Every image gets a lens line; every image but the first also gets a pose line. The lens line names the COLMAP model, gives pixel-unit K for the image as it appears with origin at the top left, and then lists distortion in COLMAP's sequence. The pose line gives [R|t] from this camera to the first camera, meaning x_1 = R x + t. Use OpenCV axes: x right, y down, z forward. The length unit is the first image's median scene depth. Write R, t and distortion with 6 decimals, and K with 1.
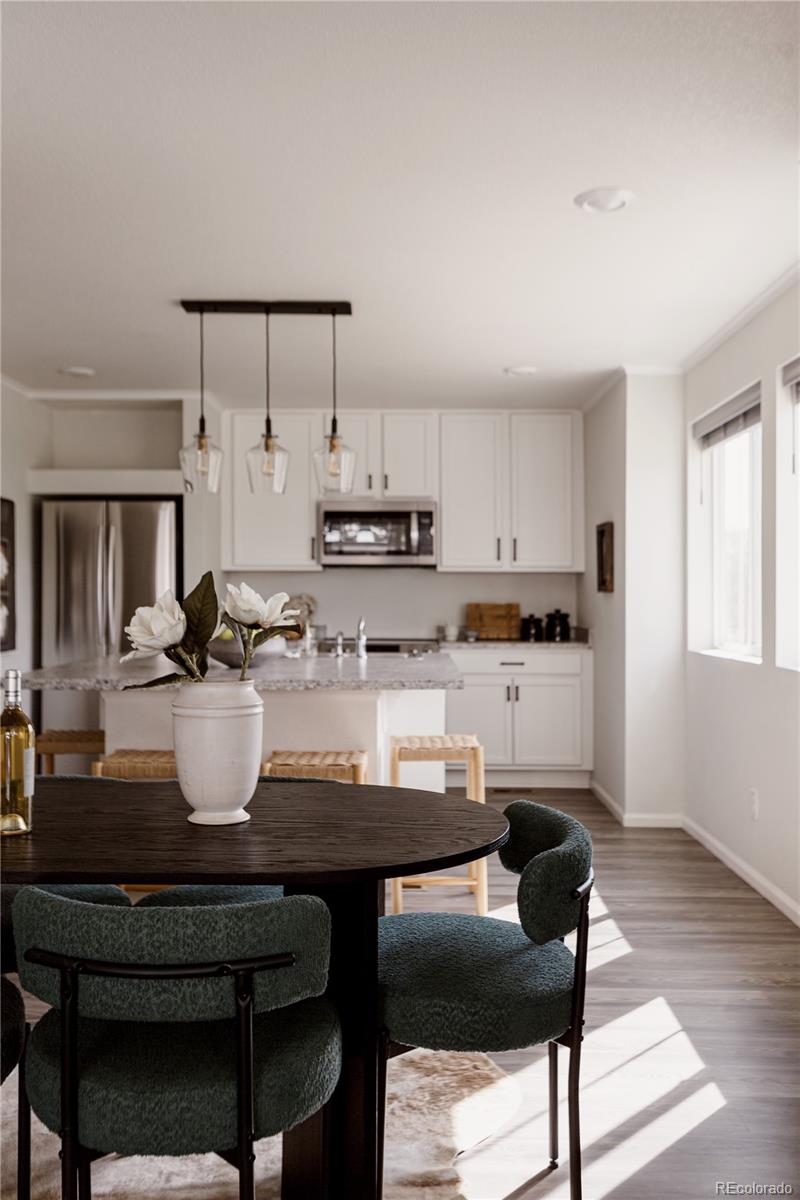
lens RADIAL K [[1064.7, 0, 401.7], [0, 1064.7, 546.6], [0, 0, 1]] dist [0.012769, 0.004605]
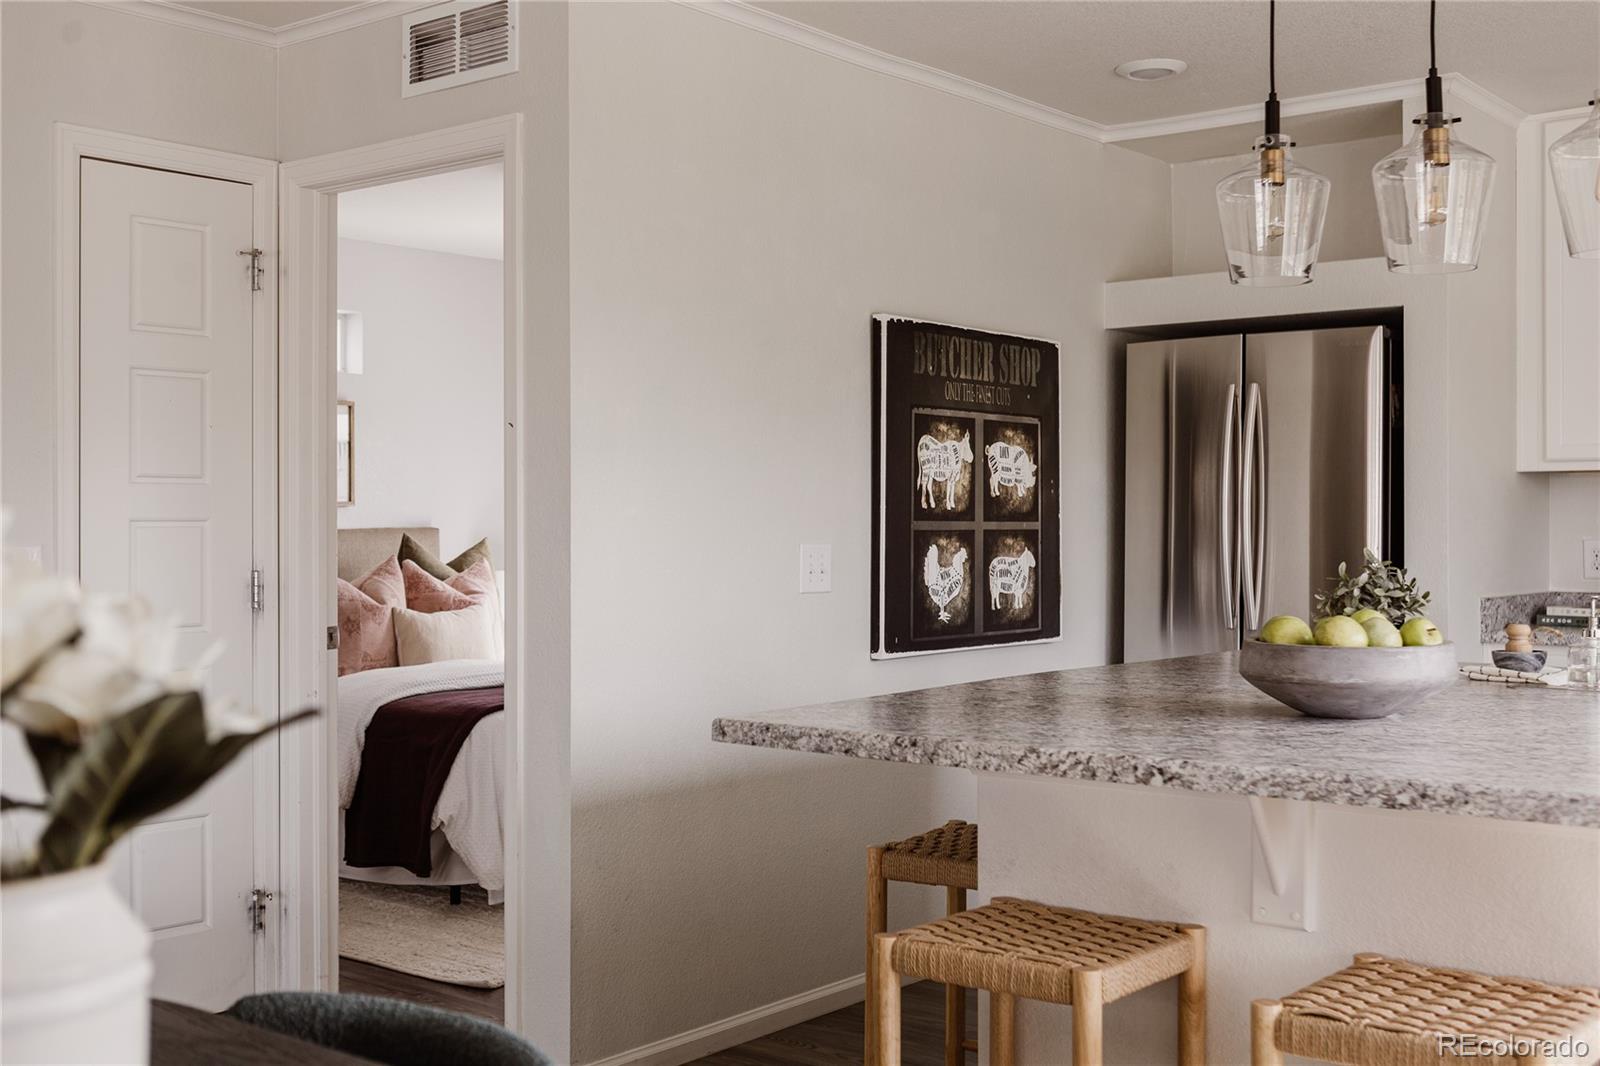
lens RADIAL K [[1781.1, 0, 793.0], [0, 1781.1, 526.0], [0, 0, 1]] dist [-0.017958, -0.005447]
pose [[0.781876, -0.004120, -0.623421, 0.064559], [0.033020, 0.998848, 0.034811, 0.009392], [0.622559, -0.047803, 0.781111, 0.238527]]
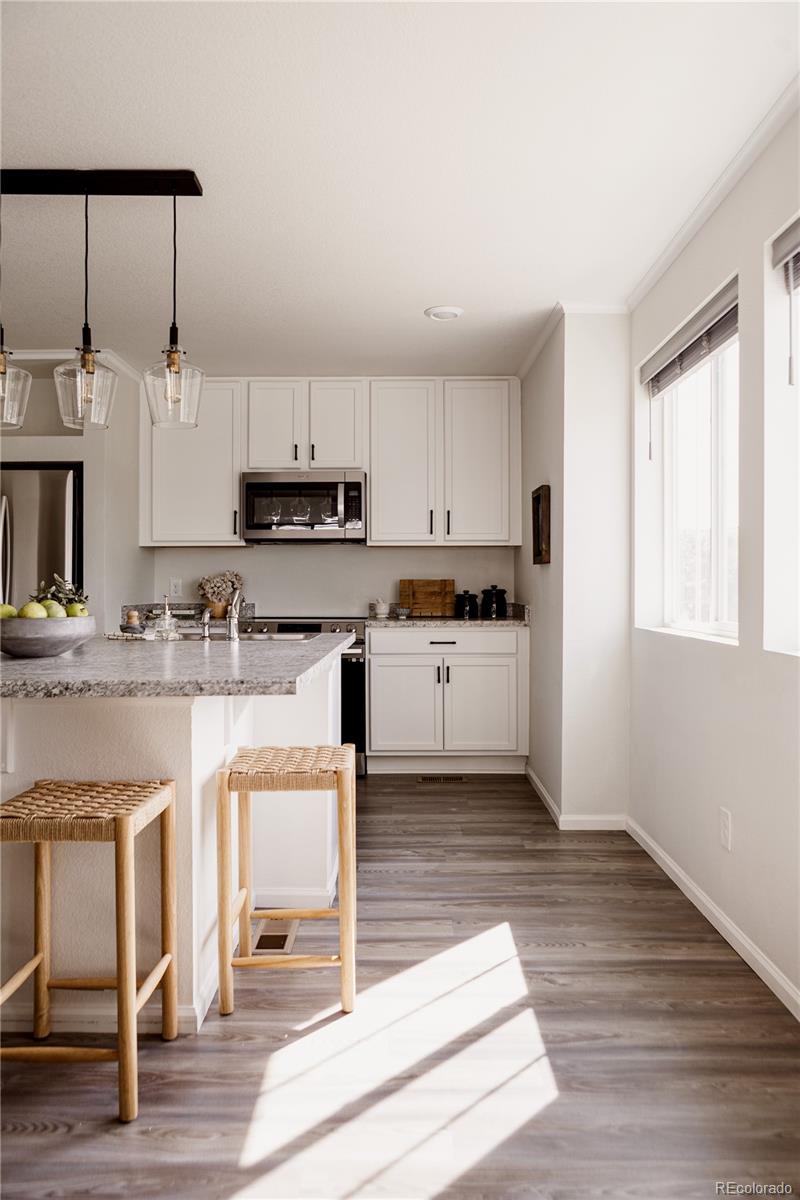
lens RADIAL K [[831.5, 0, 403.3], [0, 831.5, 579.5], [0, 0, 1]] dist [-0.025359, 0.020646]
pose [[0.999943, -0.006425, 0.008500, 0.064165], [0.006080, 0.999180, 0.040025, 0.025485], [-0.008750, -0.039971, 0.999163, 0.279335]]
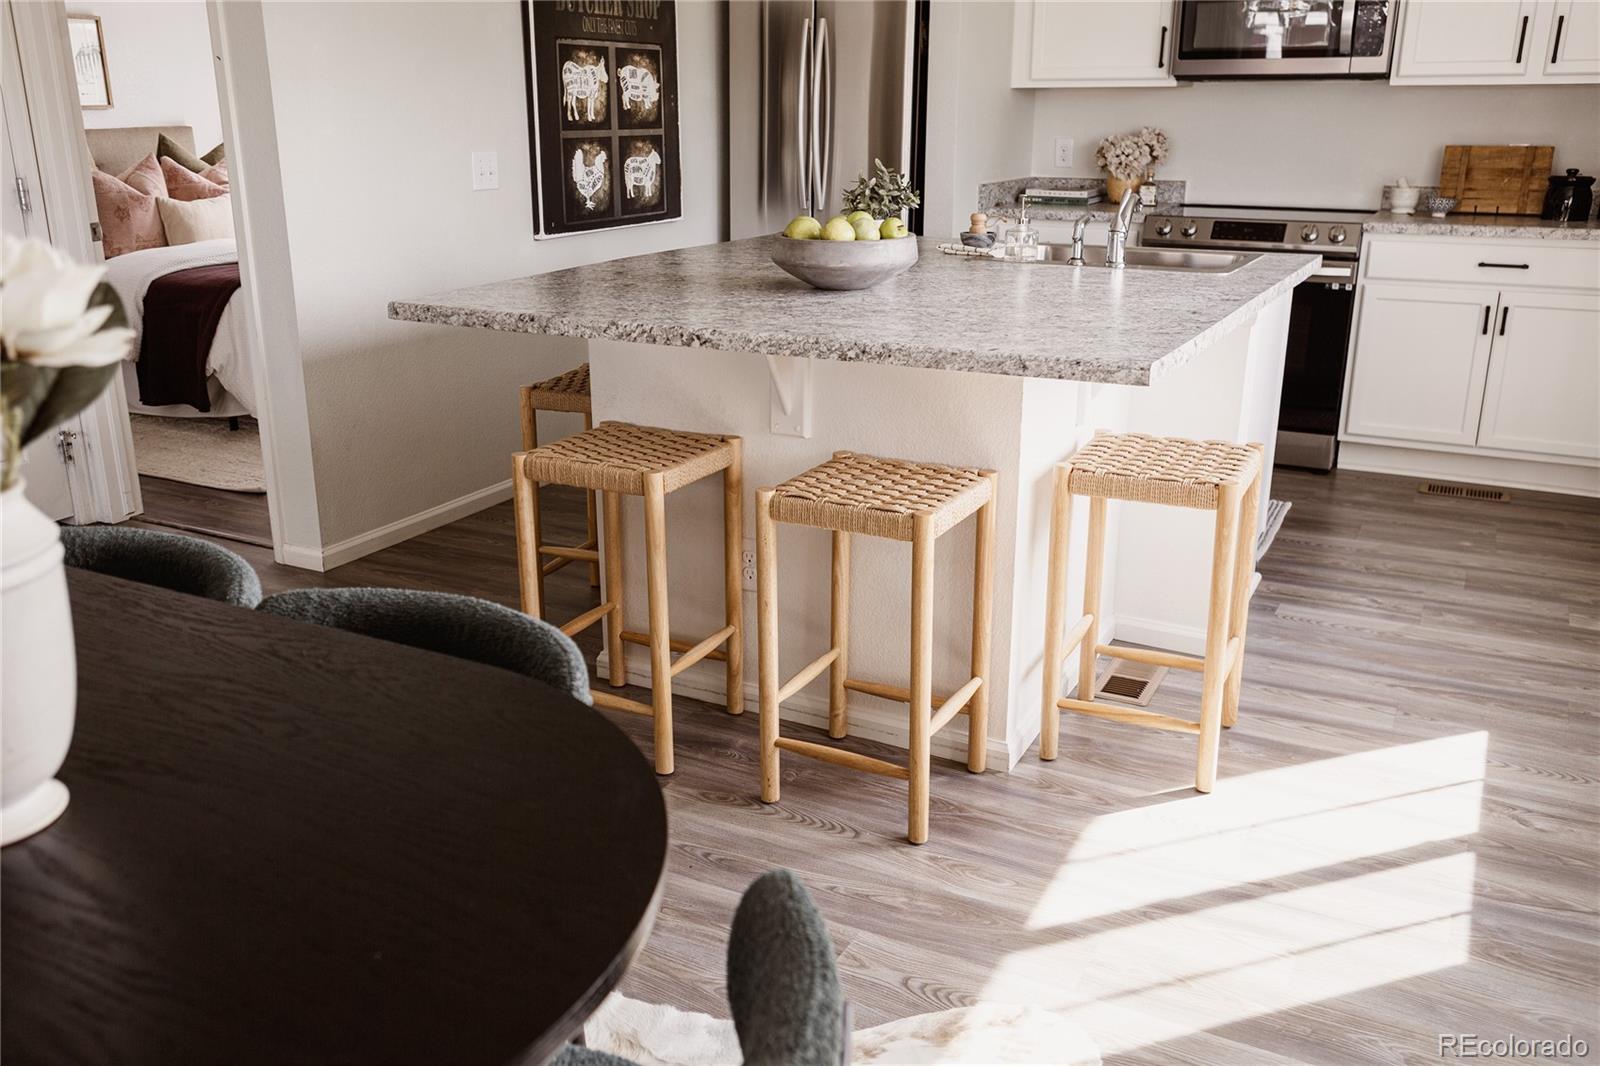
lens RADIAL K [[1332.8, 0, 789.9], [0, 1332.8, 525.5], [0, 0, 1]] dist [0.001469, -0.001522]
pose [[0.887619, 0.132708, -0.441046, 0.099514], [0.027513, 0.940603, 0.338392, -0.004773], [0.459756, -0.312497, 0.831246, 0.234723]]
